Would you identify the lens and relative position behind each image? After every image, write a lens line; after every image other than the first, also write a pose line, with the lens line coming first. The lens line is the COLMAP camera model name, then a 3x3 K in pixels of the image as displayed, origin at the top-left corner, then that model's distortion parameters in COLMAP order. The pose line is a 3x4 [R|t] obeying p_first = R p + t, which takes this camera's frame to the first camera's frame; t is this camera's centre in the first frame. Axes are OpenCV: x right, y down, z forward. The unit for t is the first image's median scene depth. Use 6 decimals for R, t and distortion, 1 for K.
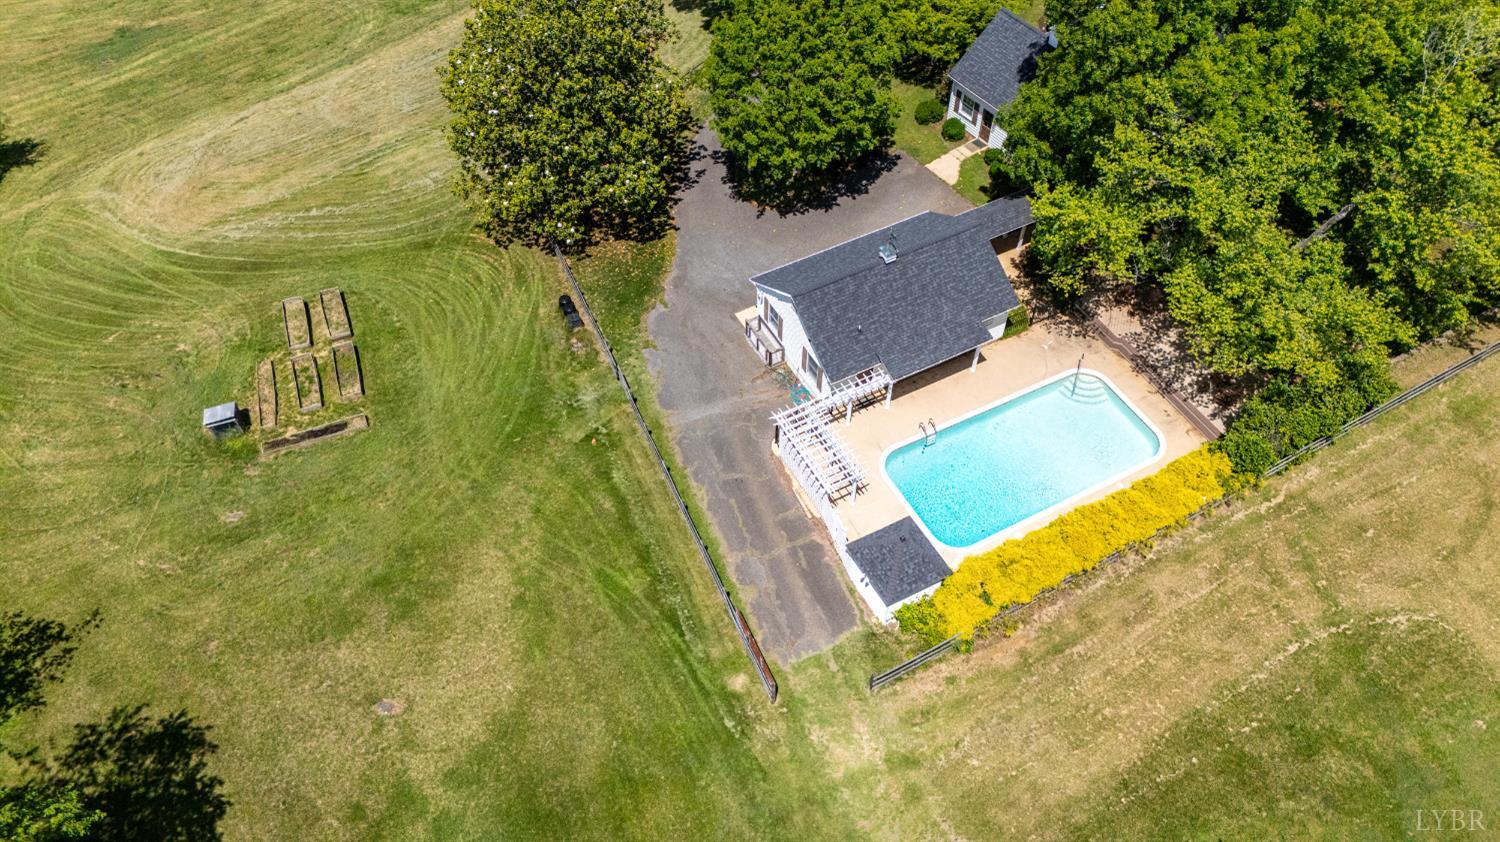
lens RADIAL K [[1077.9, 0, 747.3], [0, 1077.9, 446.7], [0, 0, 1]] dist [0.029444, -0.005590]
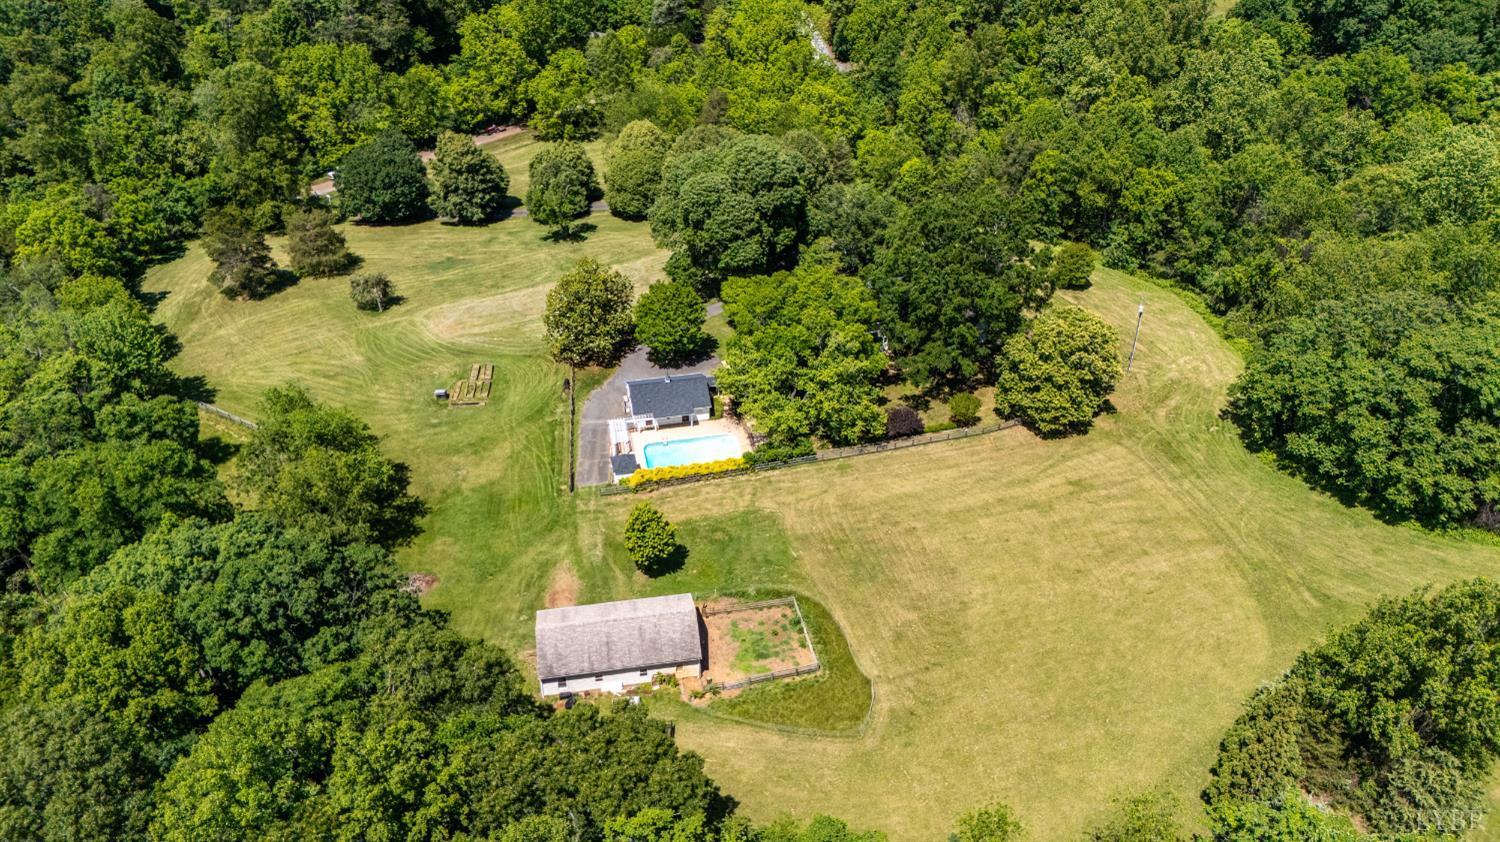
lens RADIAL K [[1087.7, 0, 751.1], [0, 1087.7, 427.5], [0, 0, 1]] dist [0.038622, -0.009463]
pose [[0.962791, 0.180866, -0.200799, 0.922995], [-0.222823, 0.951719, -0.211144, 0.490997], [0.152916, 0.248030, 0.956608, -1.652988]]
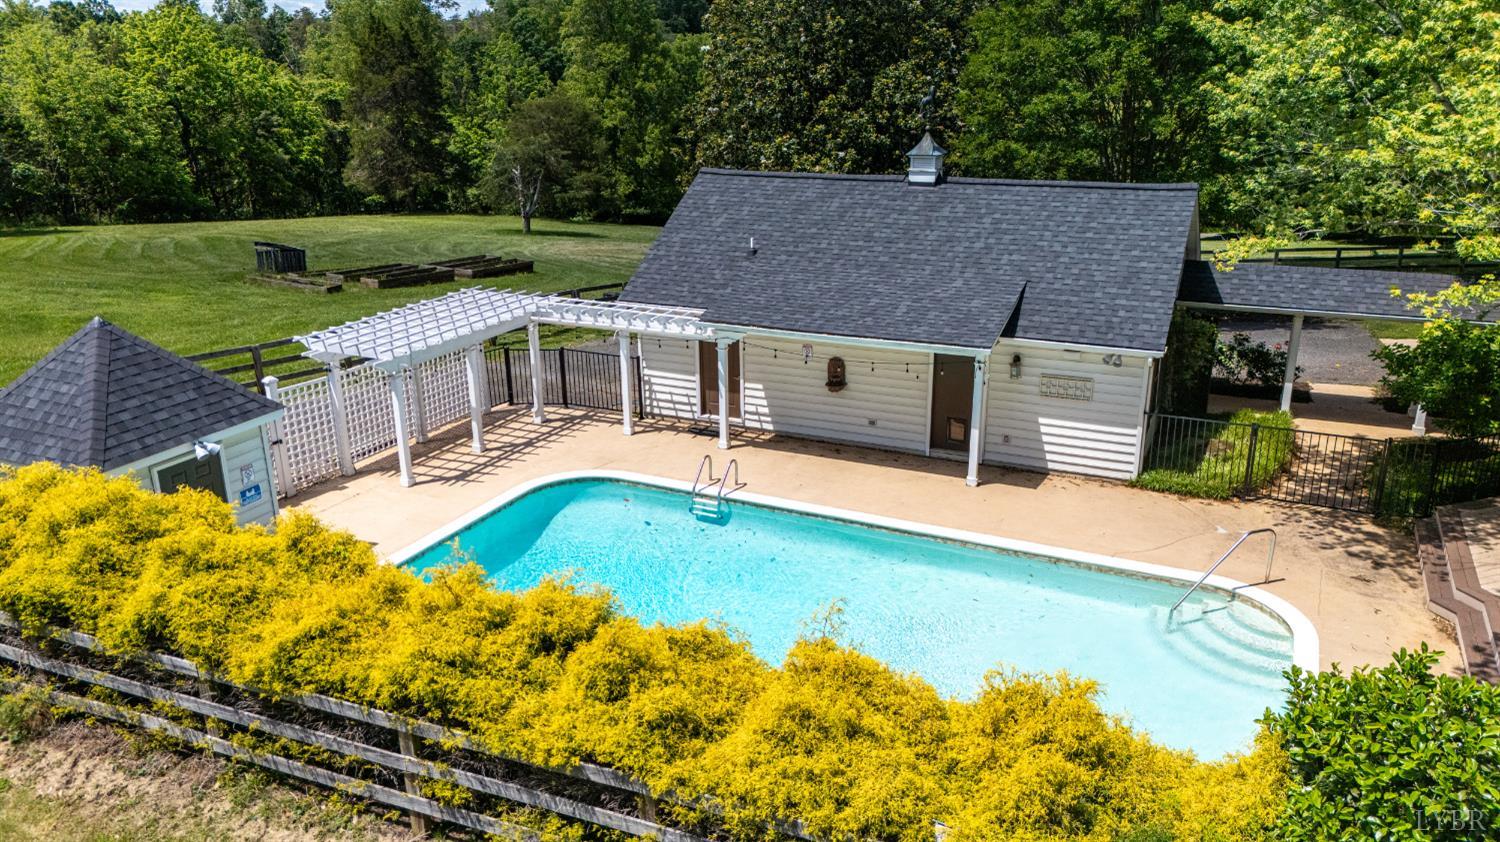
lens RADIAL K [[1095.4, 0, 750.0], [0, 1095.4, 421.0], [0, 0, 1]] dist [0.063686, -0.079662]
pose [[0.563456, 0.263657, -0.782945, 0.452308], [-0.655096, 0.720010, -0.228985, 0.048623], [0.503355, 0.641927, 0.578415, 0.742760]]
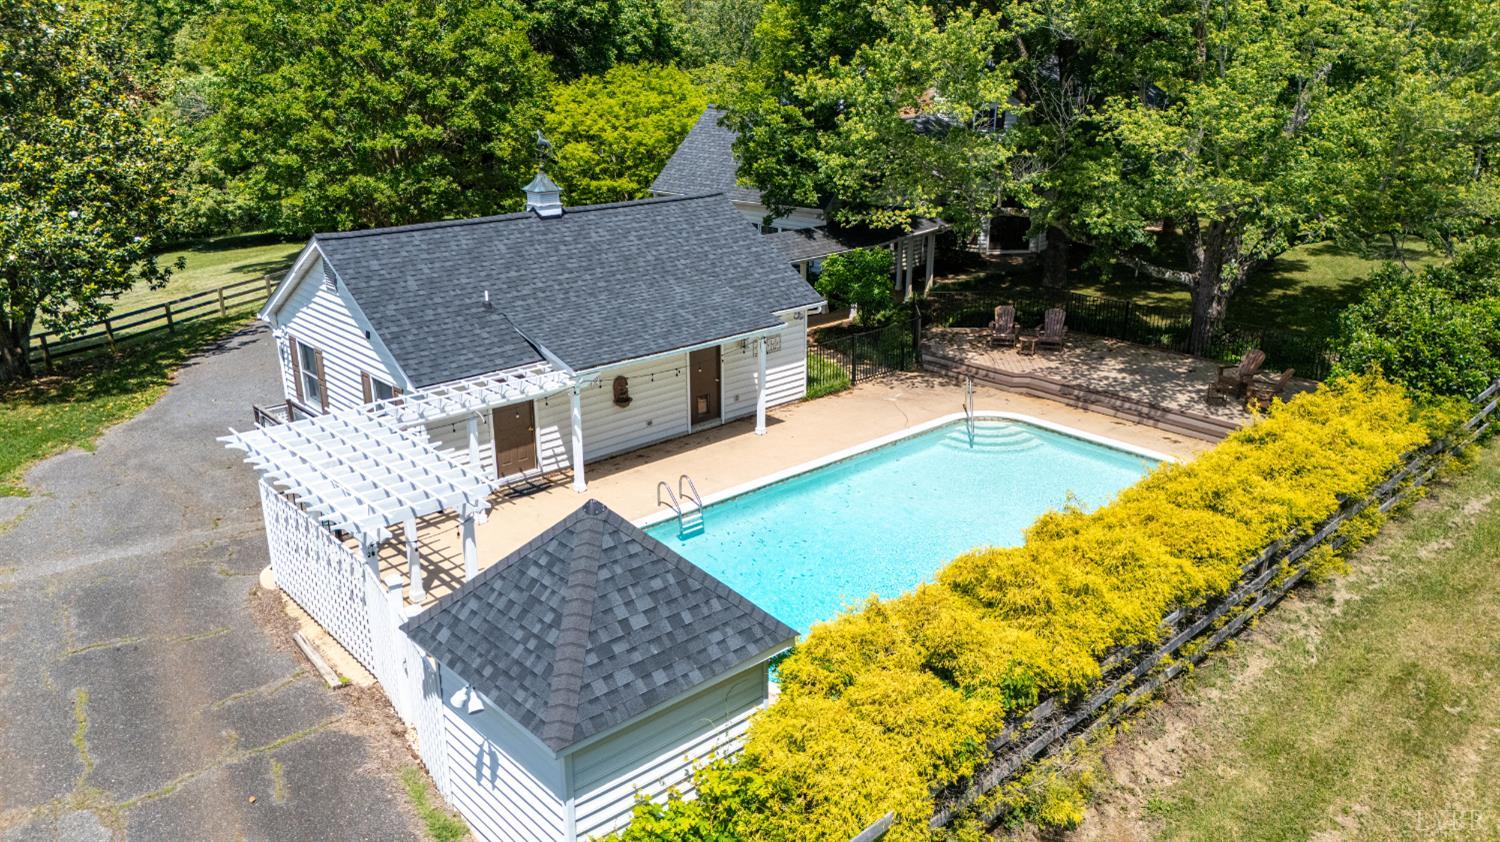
lens RADIAL K [[1087.7, 0, 751.1], [0, 1087.7, 427.5], [0, 0, 1]] dist [0.038622, -0.009463]
pose [[0.971840, -0.066564, 0.226043, 0.100258], [0.182651, 0.818867, -0.544146, 0.184020], [-0.148879, 0.570110, 0.807966, 0.626287]]
